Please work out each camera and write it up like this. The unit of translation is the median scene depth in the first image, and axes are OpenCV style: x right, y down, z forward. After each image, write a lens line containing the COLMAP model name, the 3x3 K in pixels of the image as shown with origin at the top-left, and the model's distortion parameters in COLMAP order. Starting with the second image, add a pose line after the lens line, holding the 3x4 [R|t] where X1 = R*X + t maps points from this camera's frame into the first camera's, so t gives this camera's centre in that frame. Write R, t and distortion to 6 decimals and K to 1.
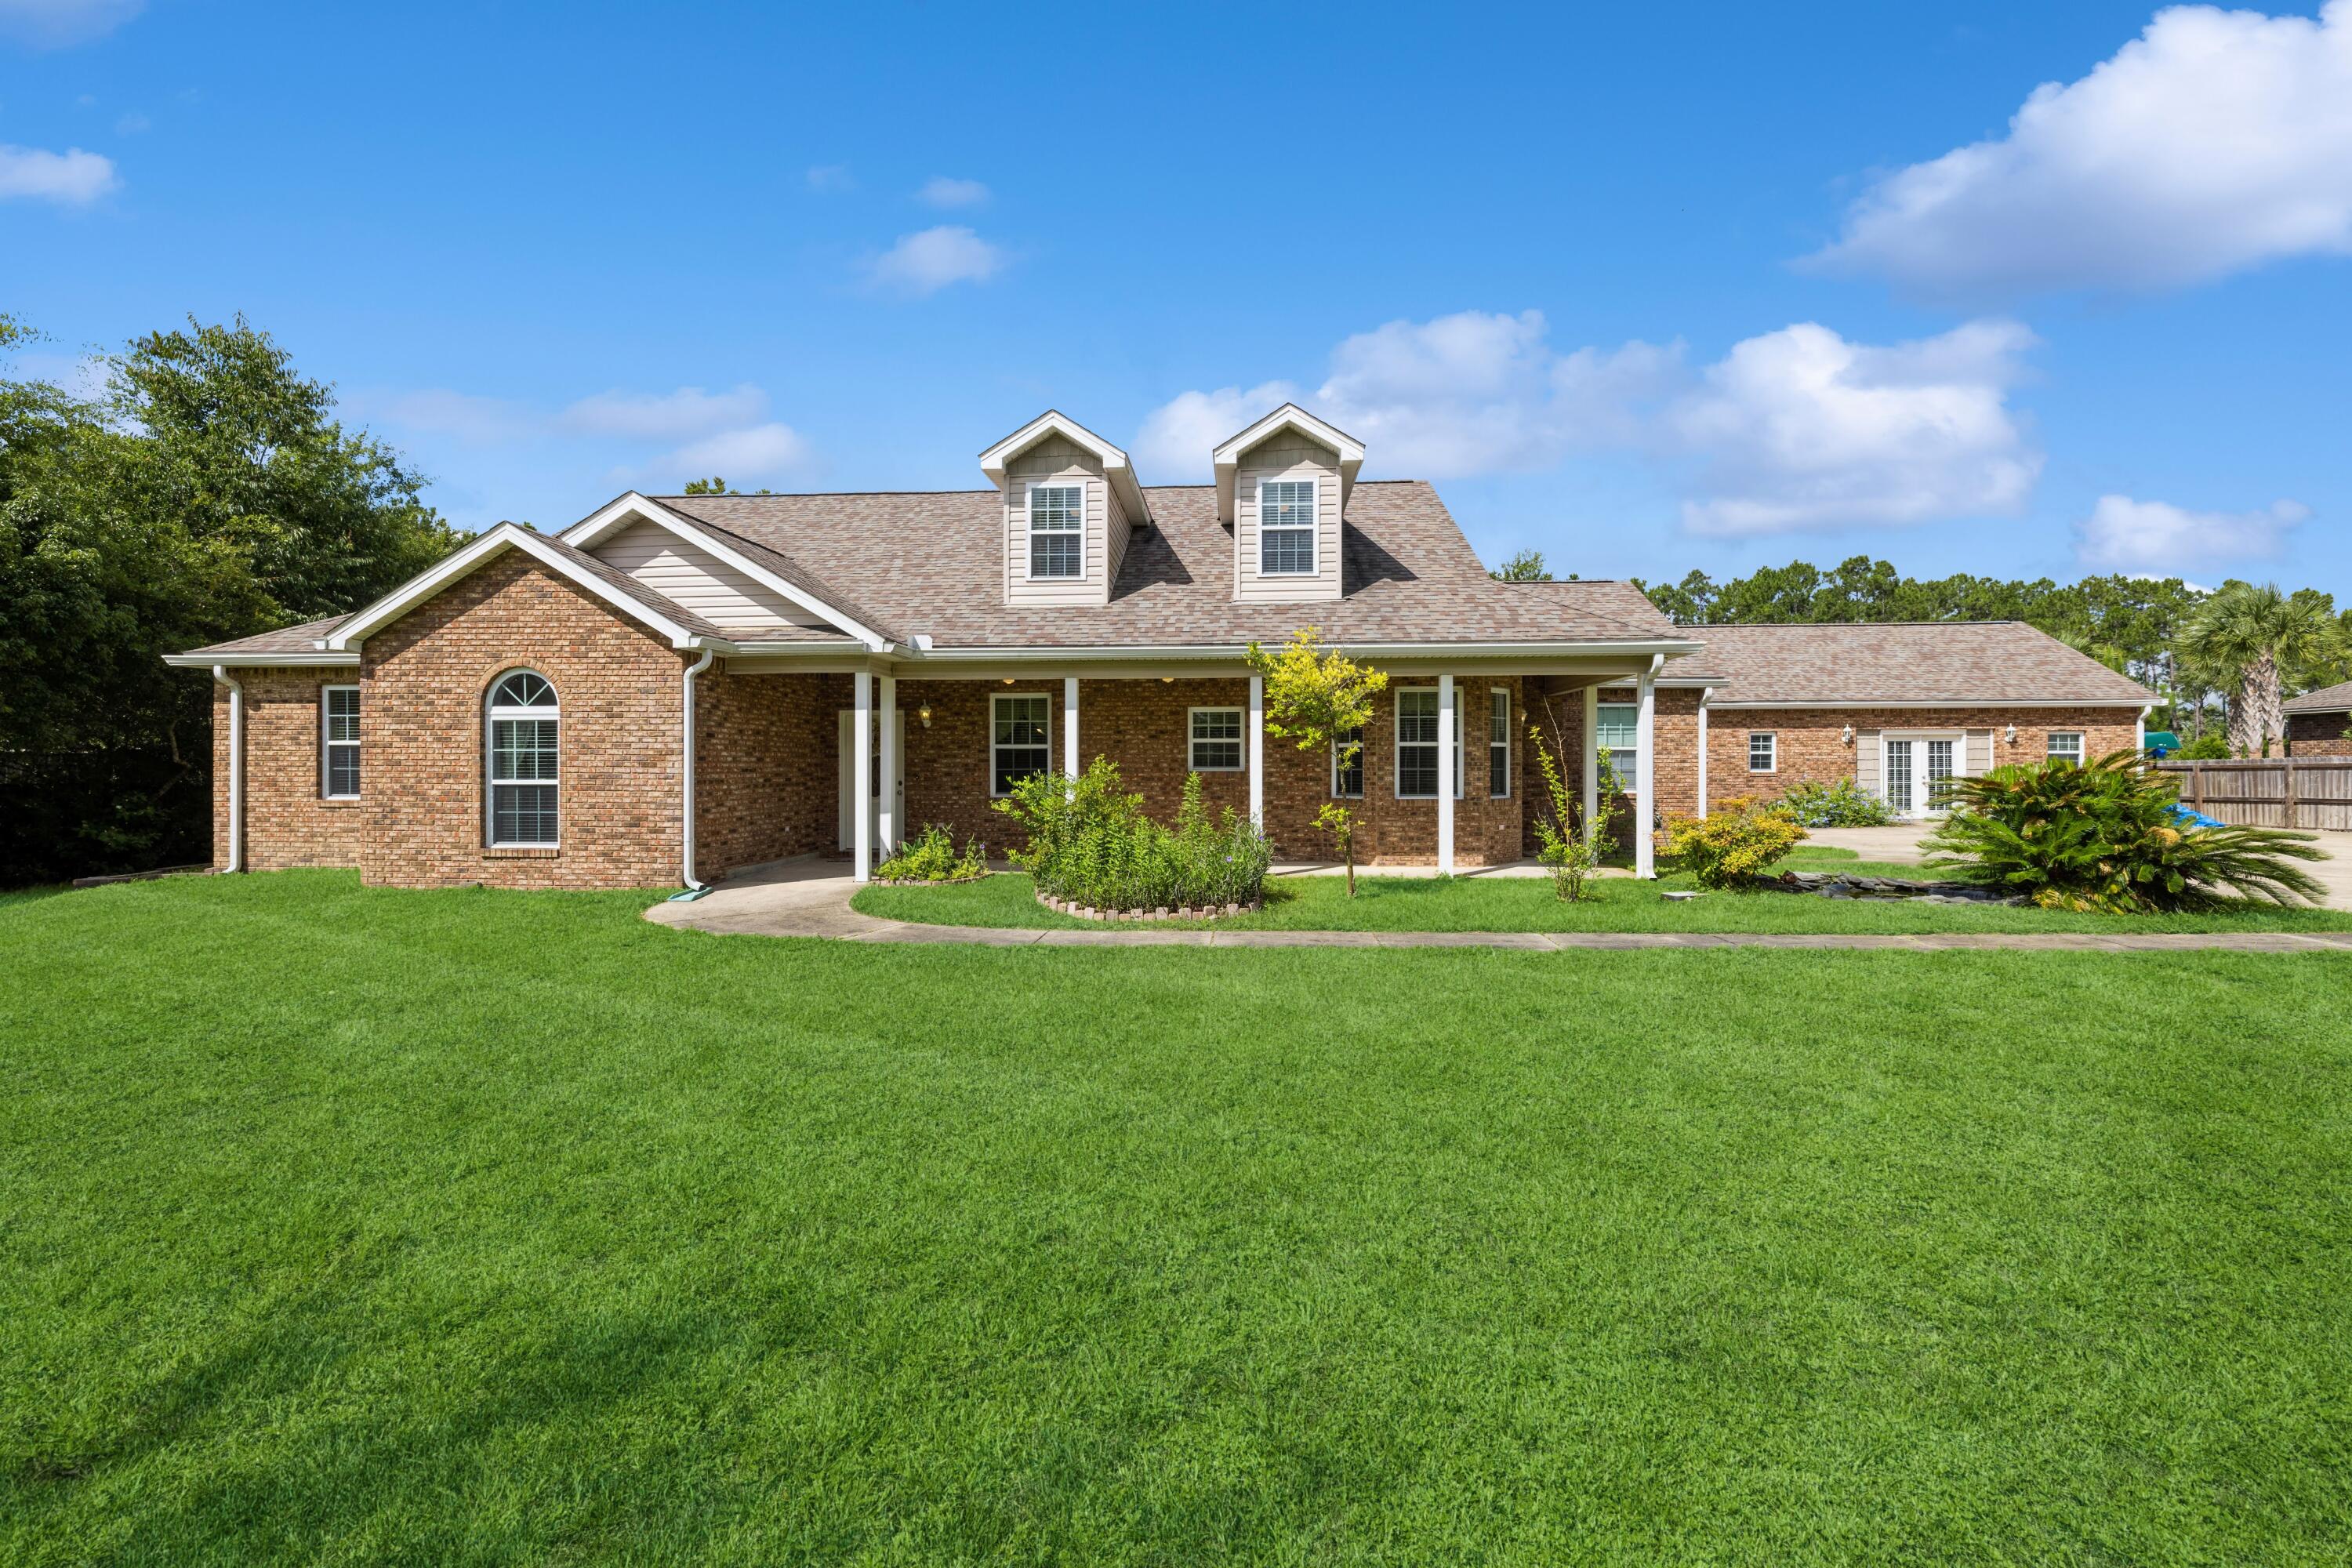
lens RADIAL K [[981.8, 0, 1177.5], [0, 981.8, 782.8], [0, 0, 1]] dist [0.000289, 0.000045]
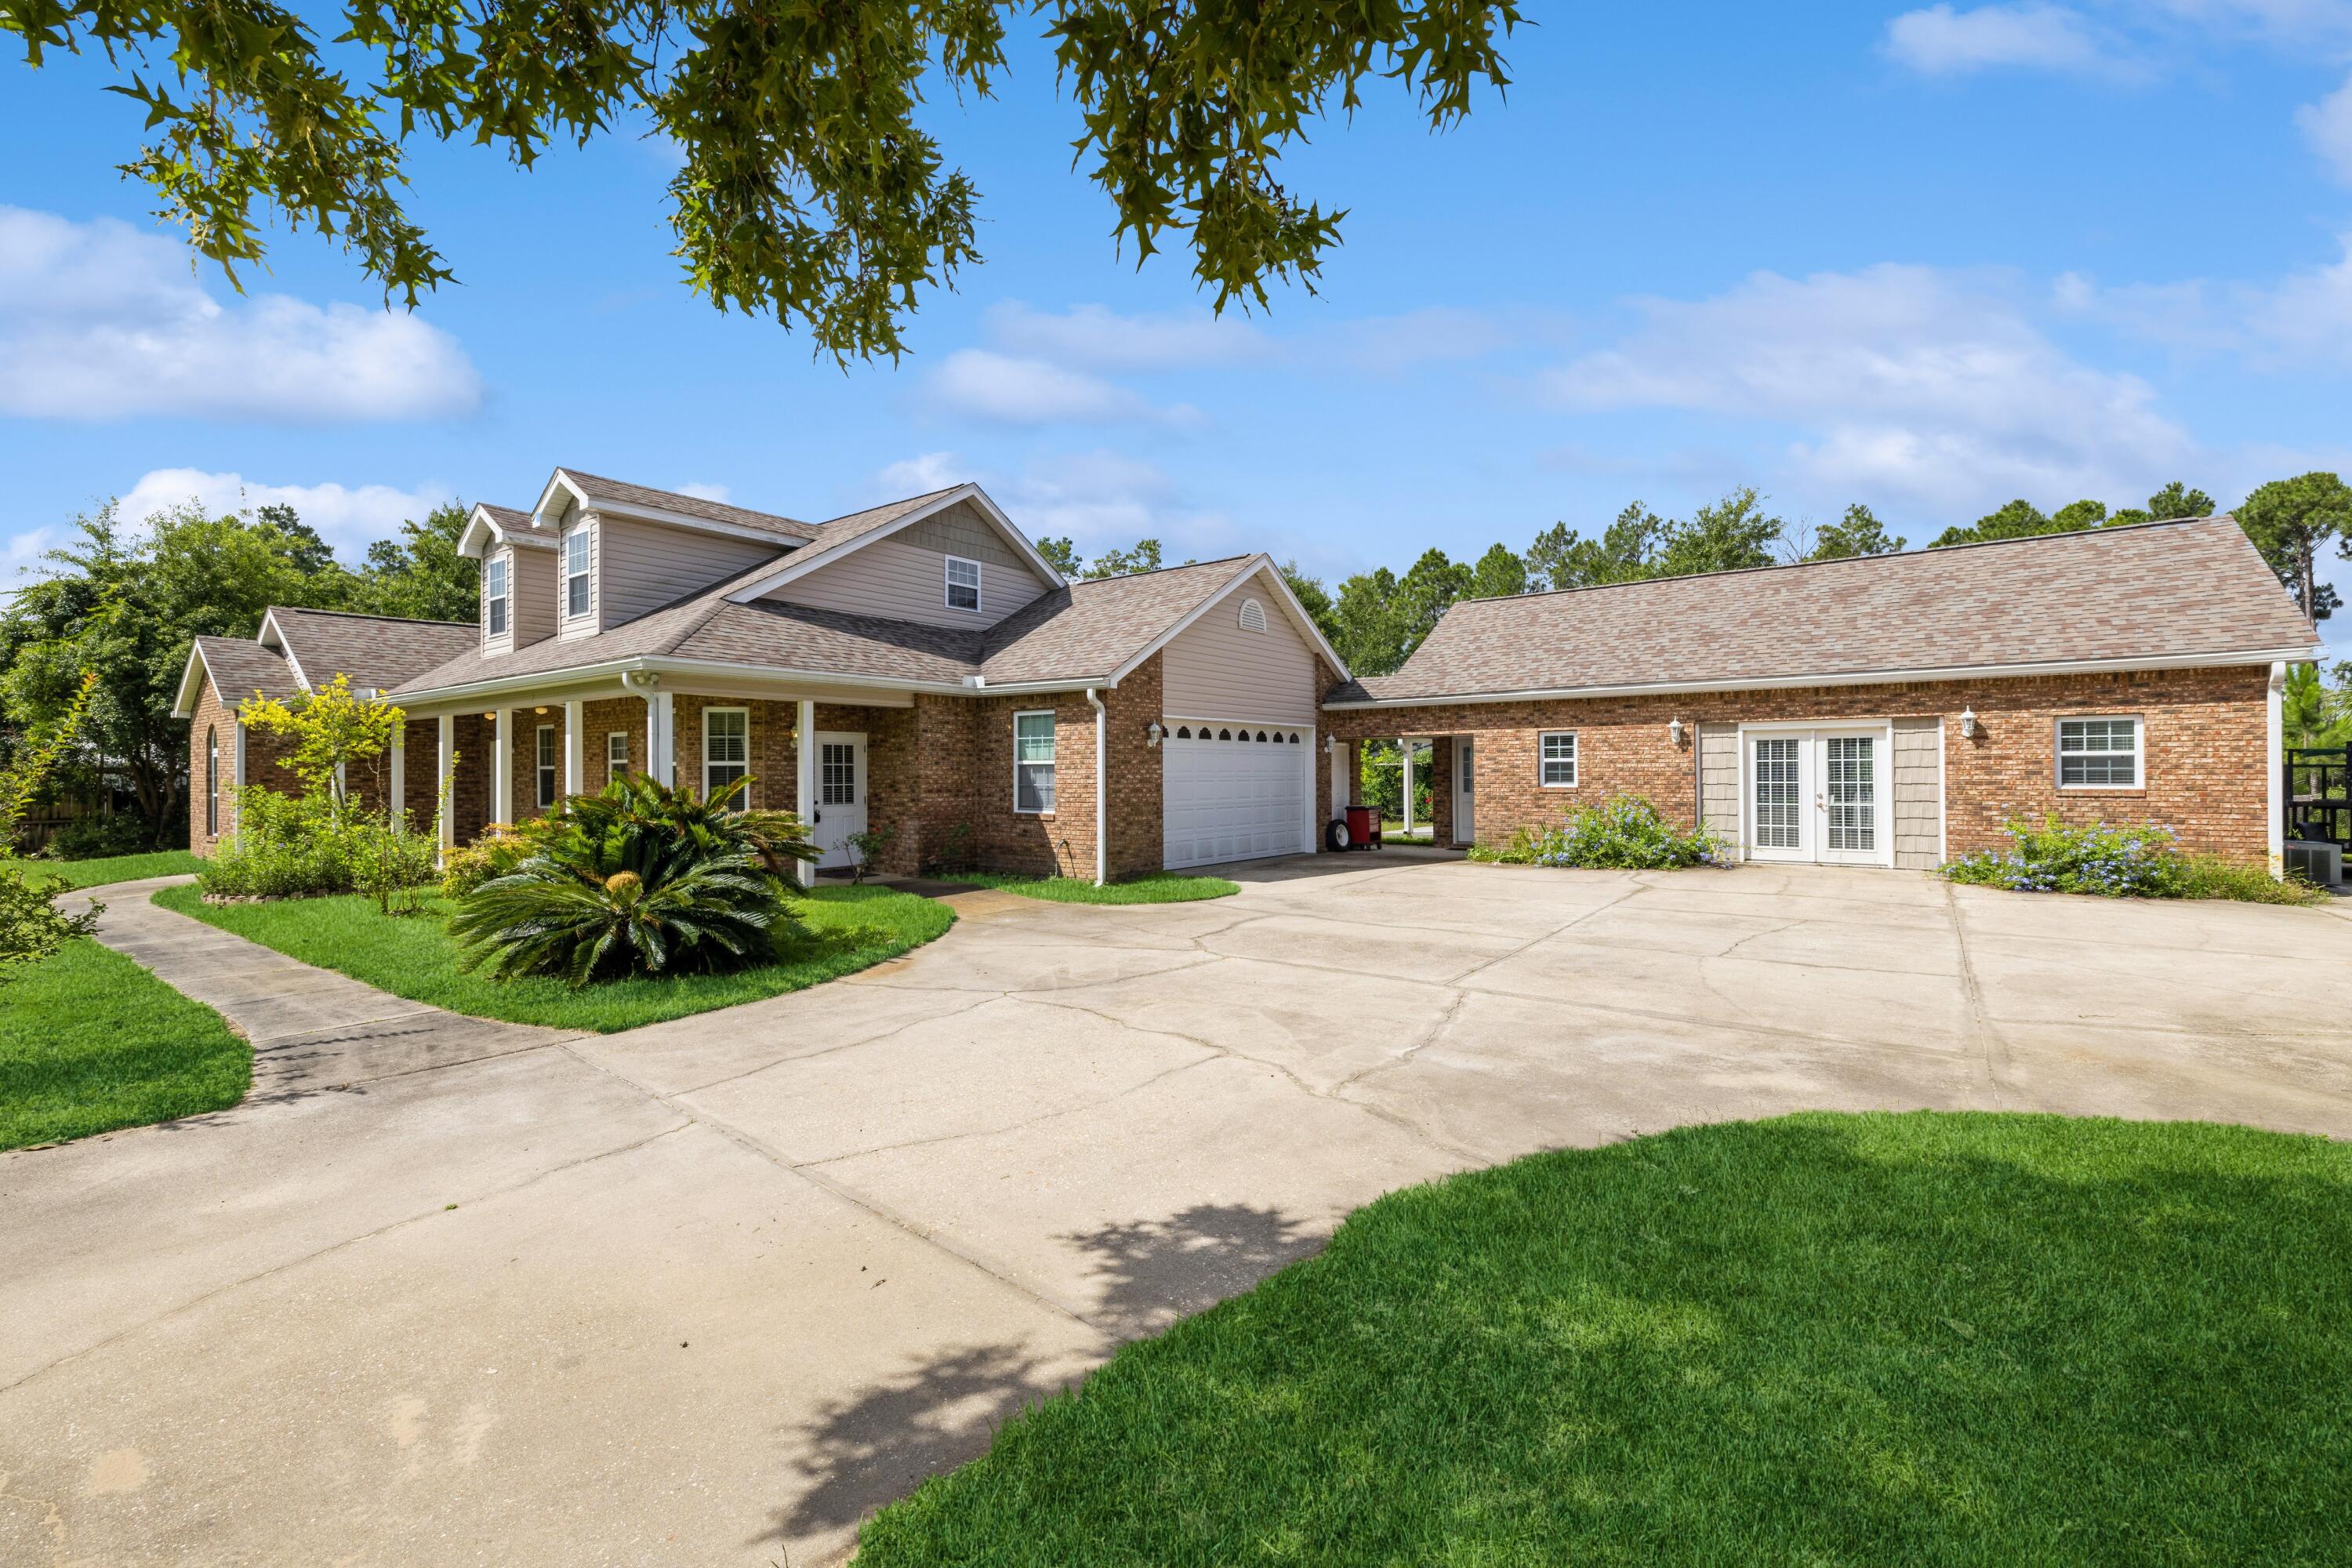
lens RADIAL K [[981.8, 0, 1176.7], [0, 981.8, 786.5], [0, 0, 1]] dist [0.000289, 0.000045]
pose [[0.838478, 0.003265, -0.544926, 0.758734], [-0.003582, 0.999993, 0.000479, -0.010686], [0.544924, 0.001550, 0.838484, 0.244881]]
